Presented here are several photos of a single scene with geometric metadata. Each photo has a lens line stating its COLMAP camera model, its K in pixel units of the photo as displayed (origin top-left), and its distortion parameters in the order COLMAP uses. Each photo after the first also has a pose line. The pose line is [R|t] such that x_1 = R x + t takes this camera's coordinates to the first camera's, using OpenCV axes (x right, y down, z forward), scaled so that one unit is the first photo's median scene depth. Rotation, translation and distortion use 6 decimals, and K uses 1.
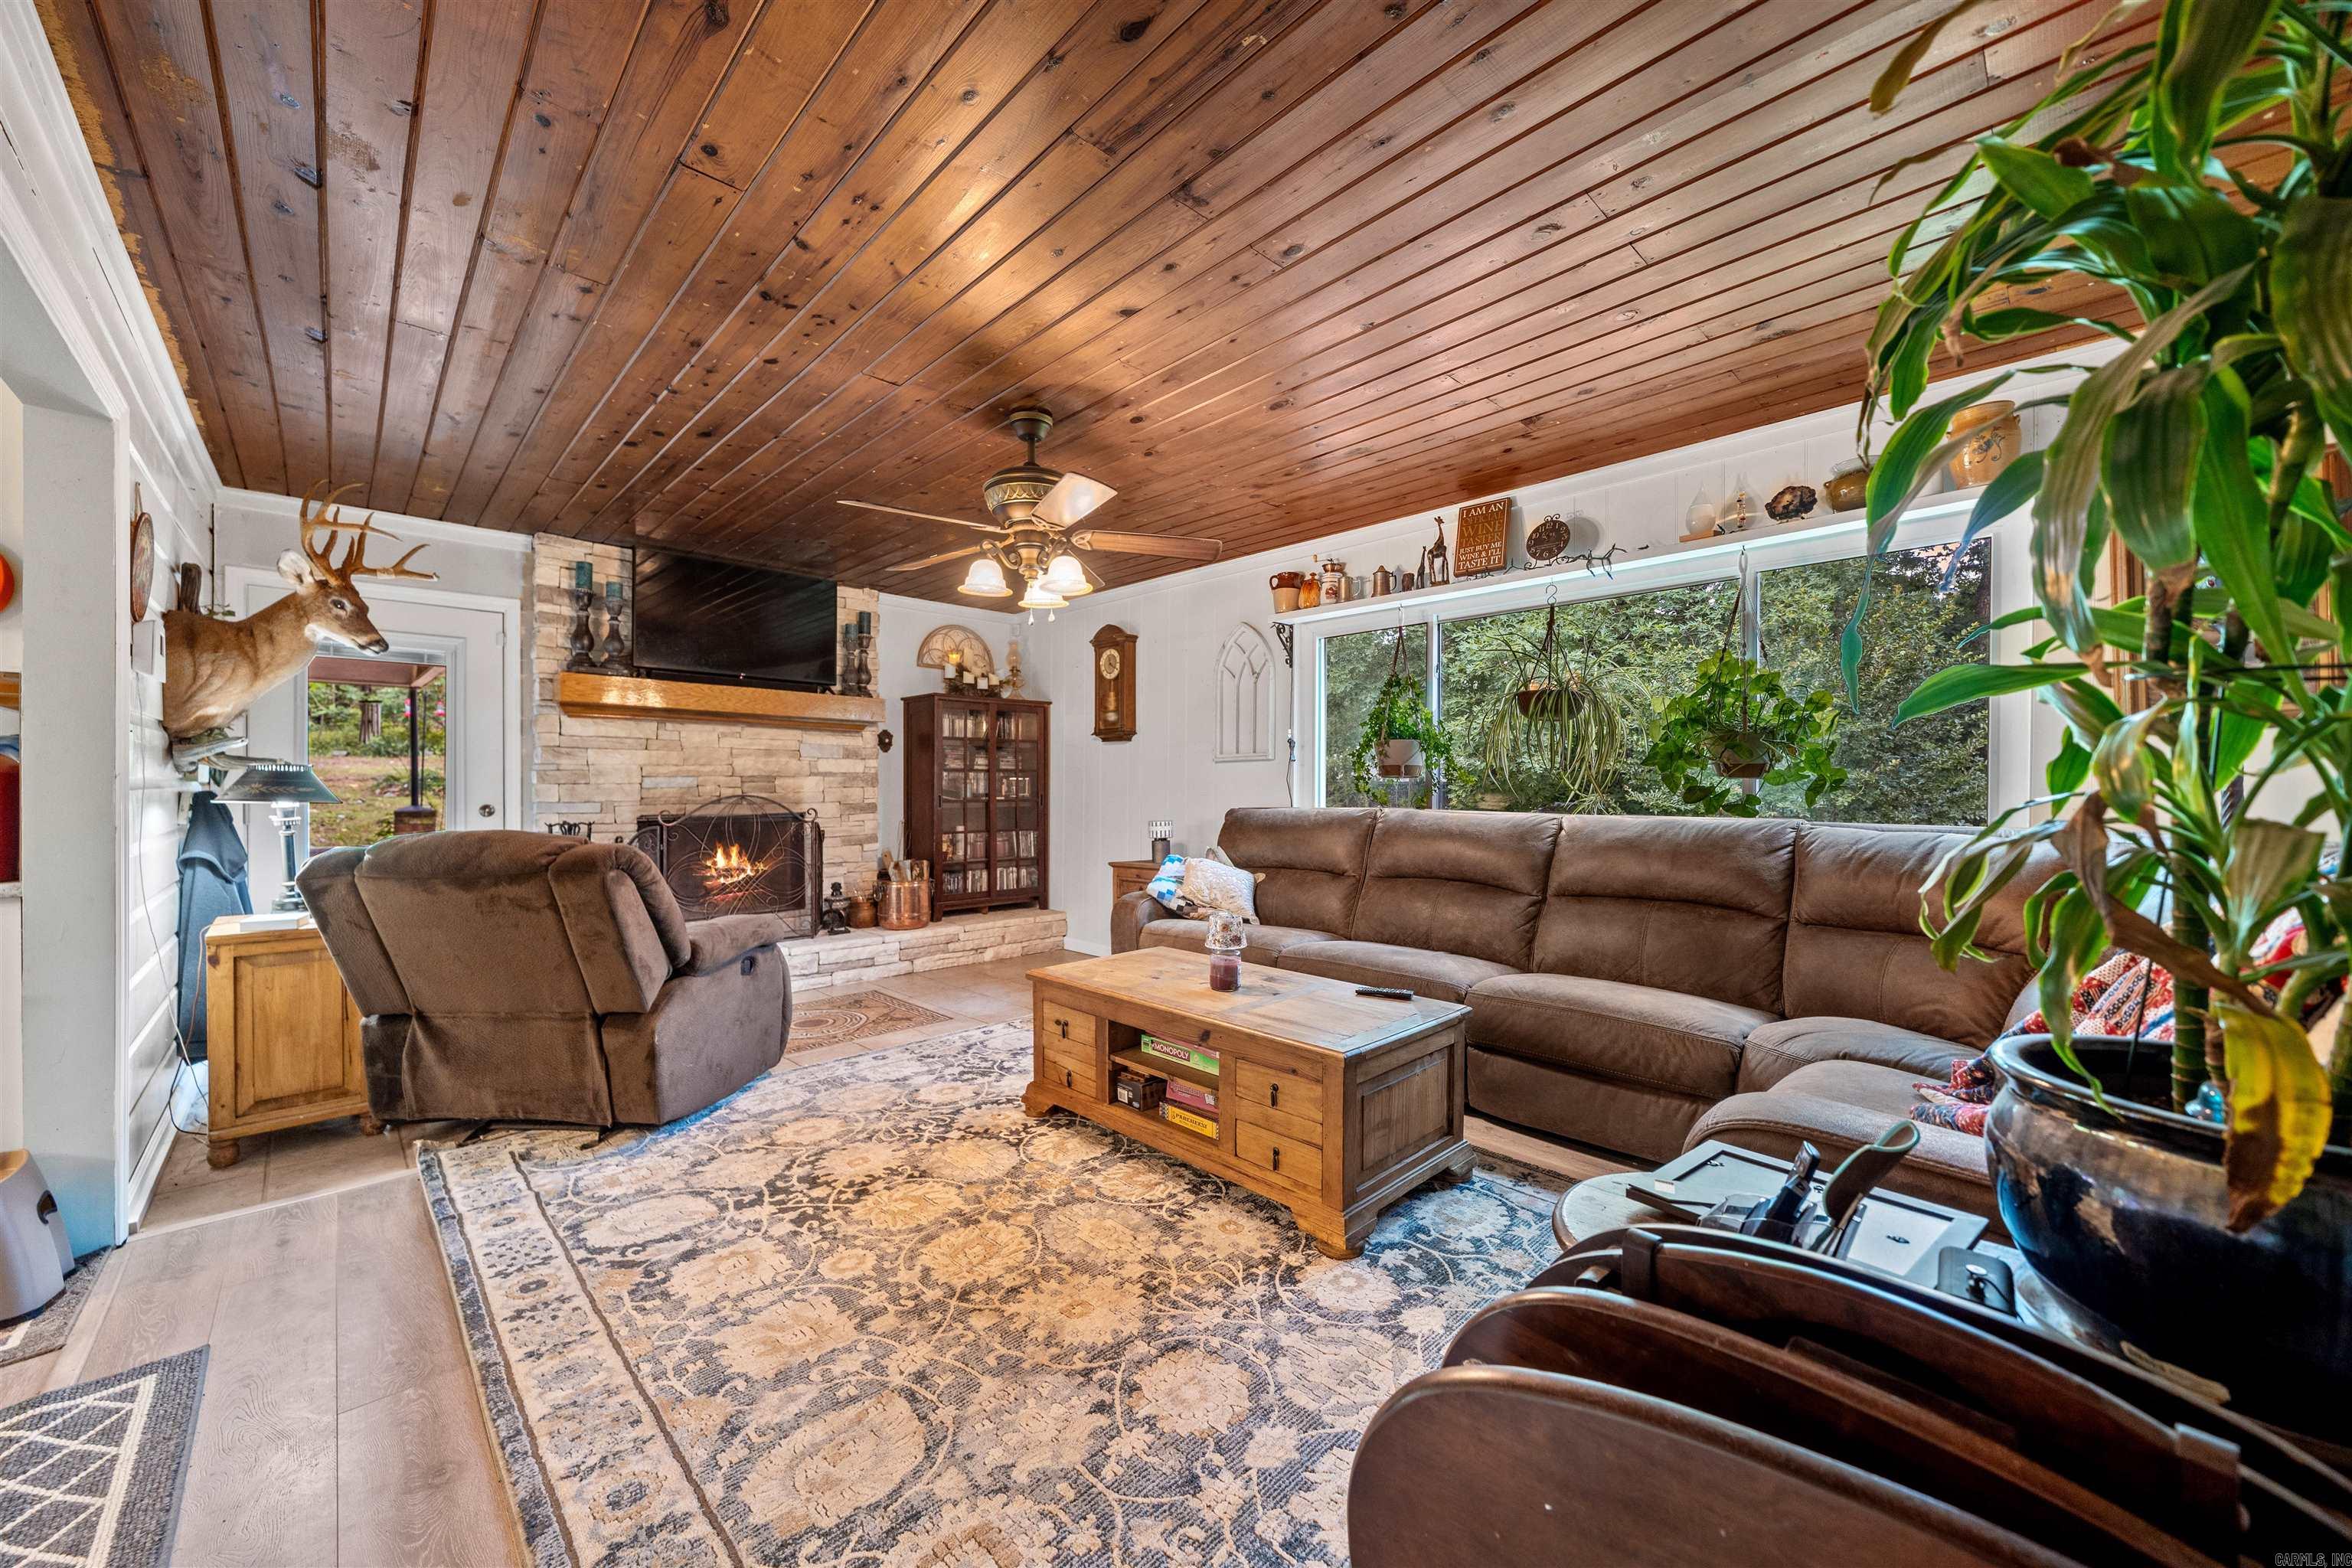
lens RADIAL K [[855.1, 0, 1172.3], [0, 855.1, 794.3], [0, 0, 1]] dist [-0.000332, -0.000077]
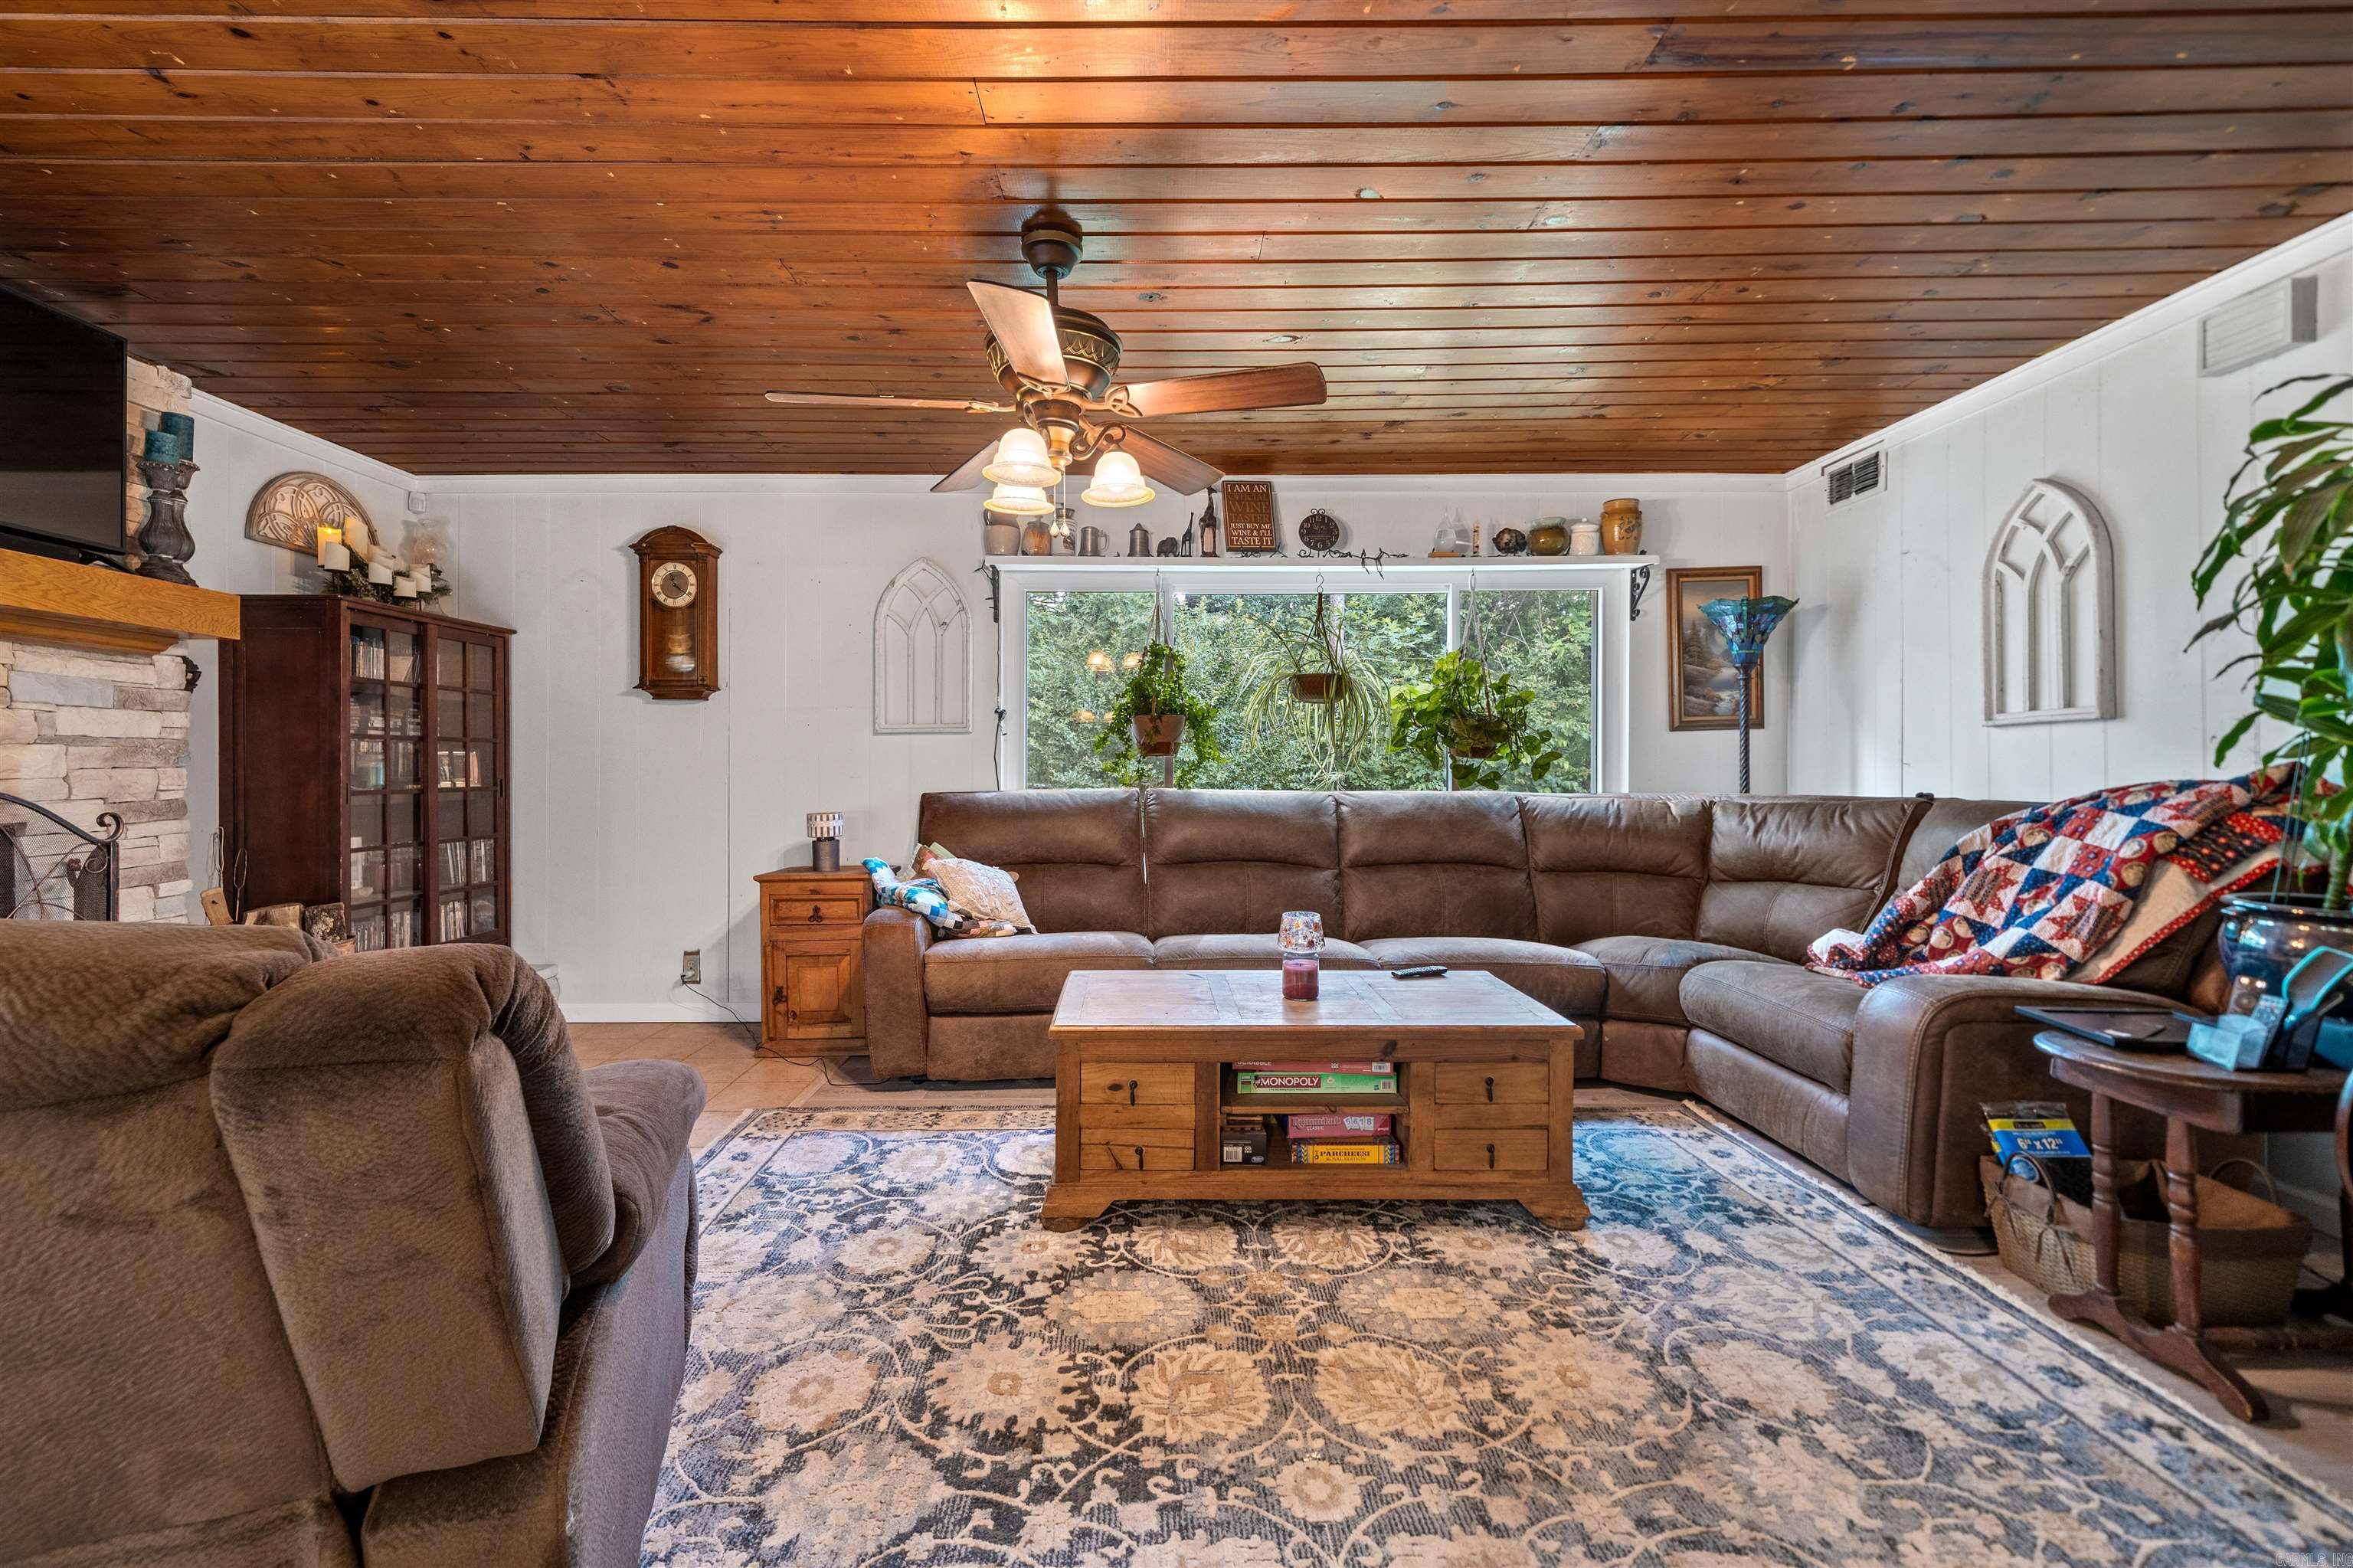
lens RADIAL K [[967.5, 0, 1119.6], [0, 967.5, 771.3], [0, 0, 1]] dist [-0.000367, 0.000220]
pose [[0.701724, -0.004582, 0.712434, -0.445160], [0.007935, 0.999968, -0.001384, -0.001444], [-0.712405, 0.006625, 0.701737, 0.256292]]
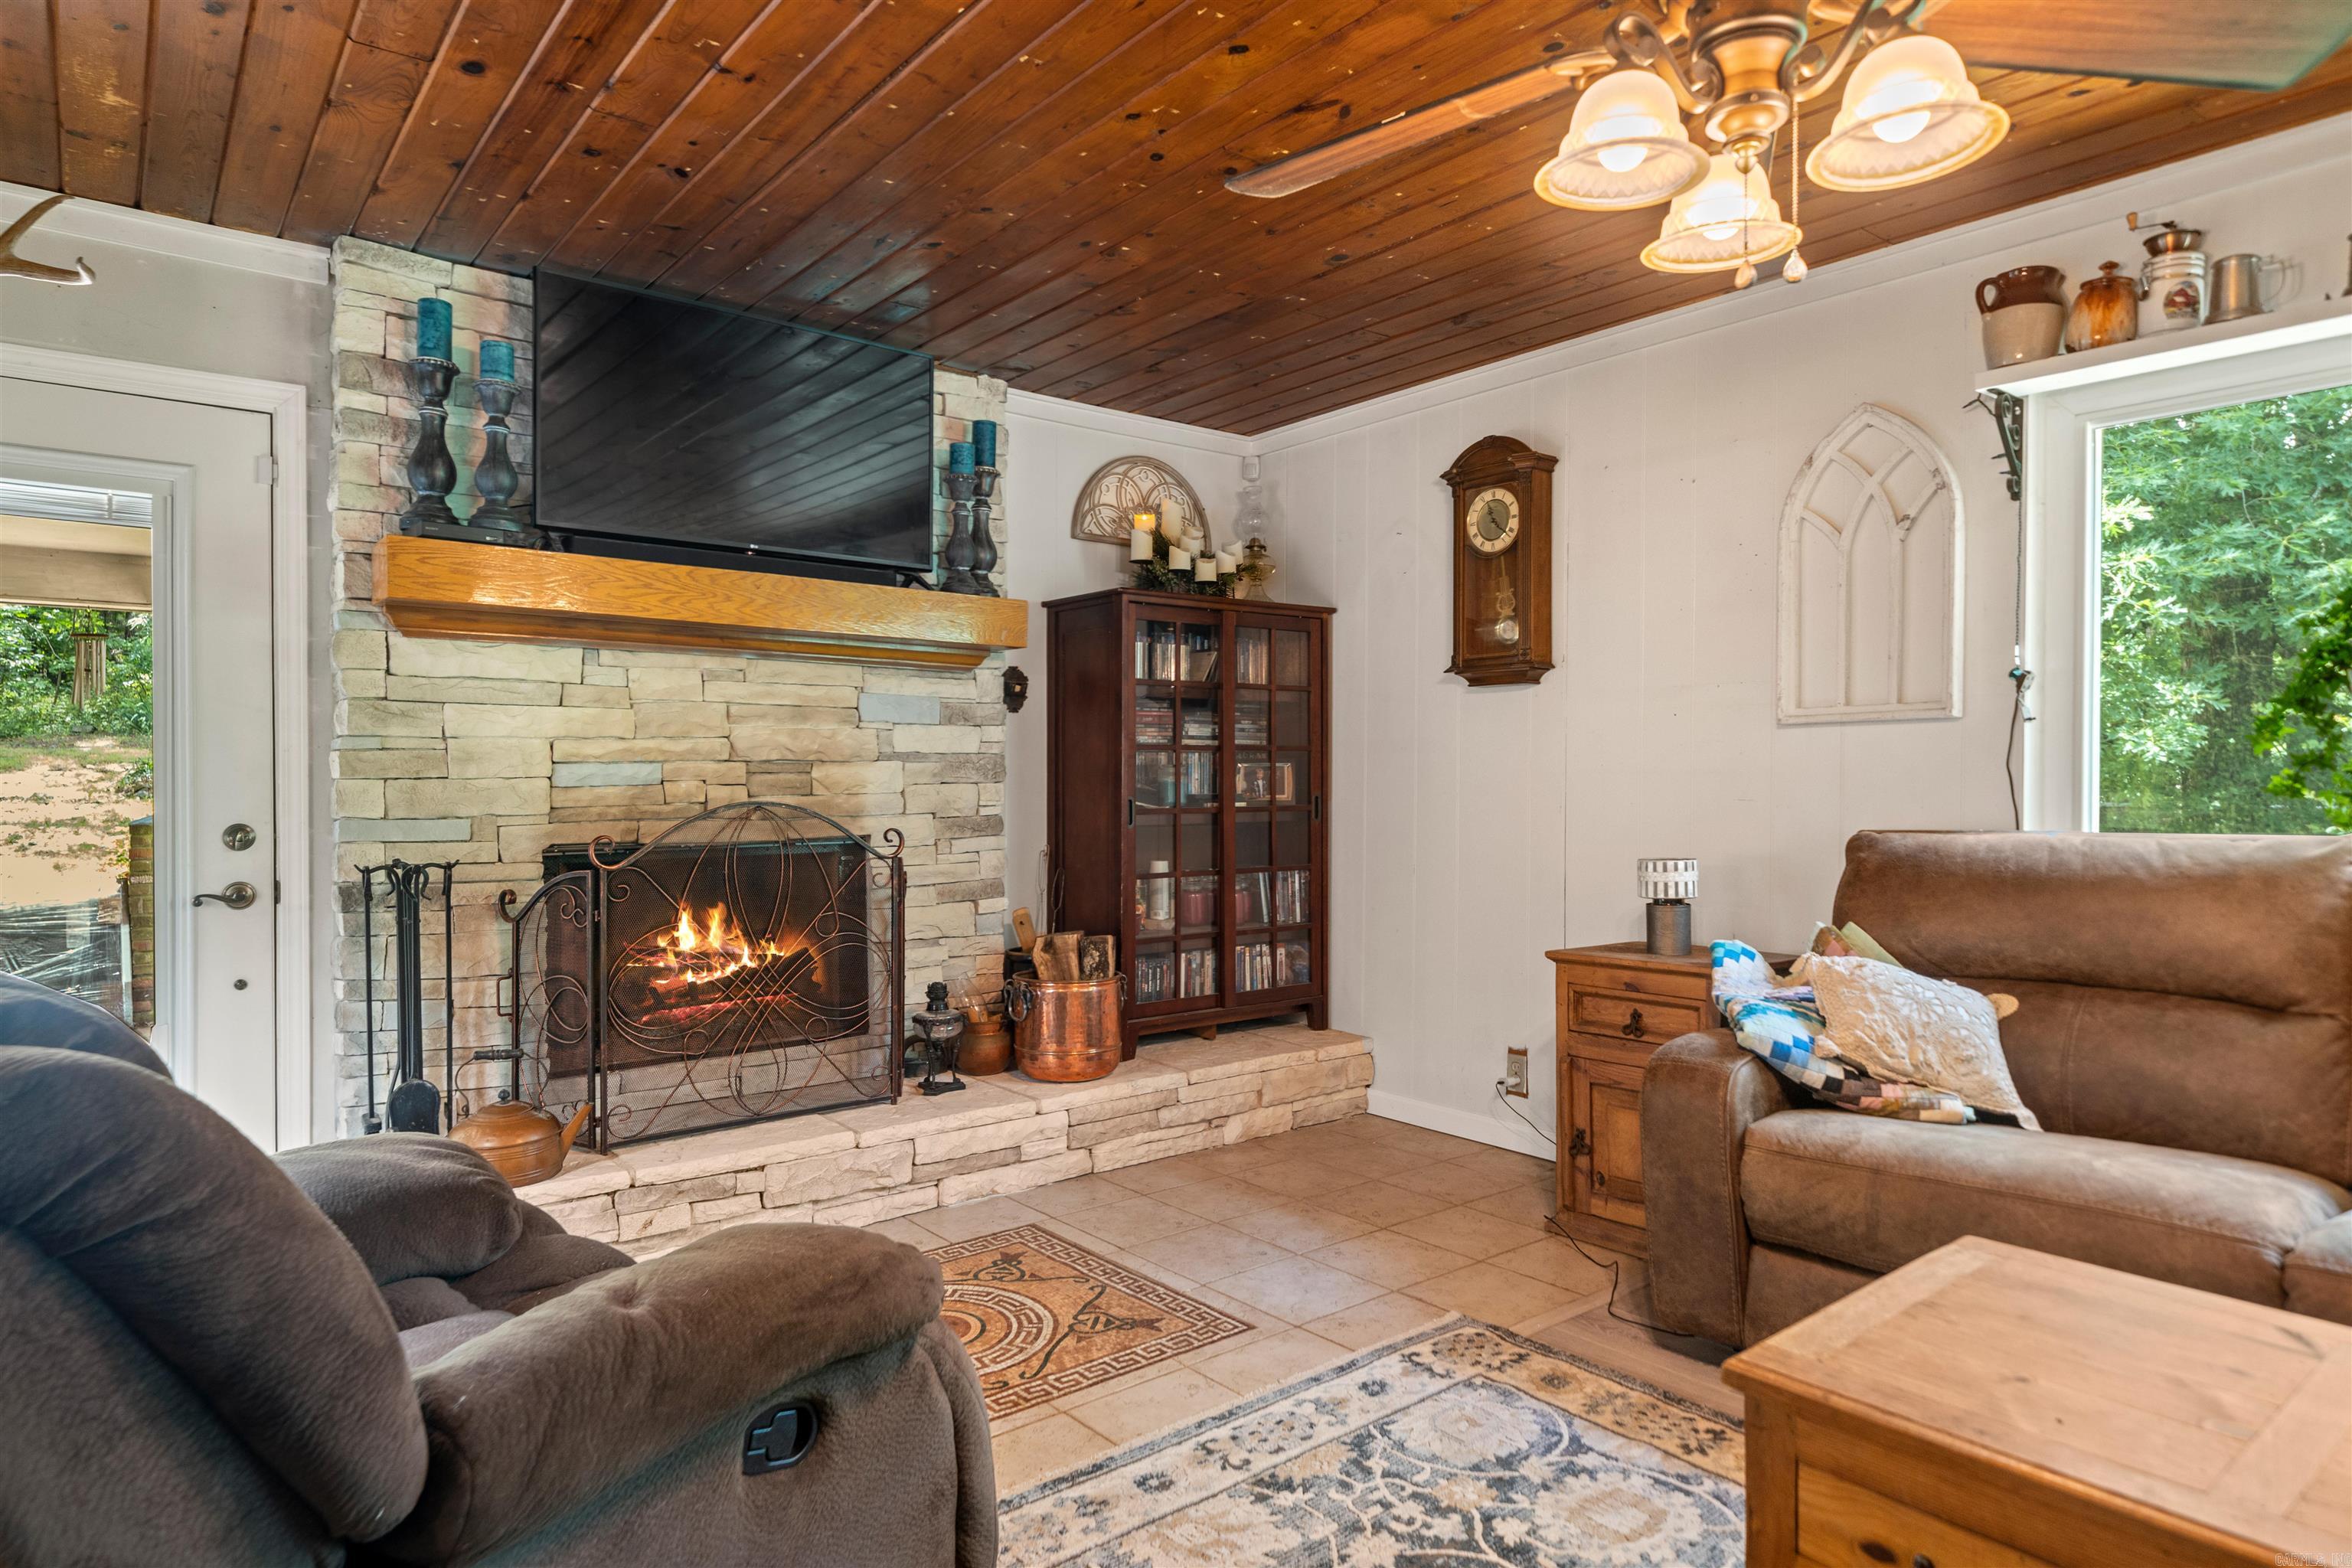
lens RADIAL K [[1324.9, 0, 1186.7], [0, 1324.9, 790.5], [0, 0, 1]] dist [0.001234, 0.001313]
pose [[0.995918, -0.001467, -0.090254, -0.209811], [0.001660, 0.999996, 0.002064, -0.006513], [0.090250, -0.002206, 0.995917, 0.308998]]
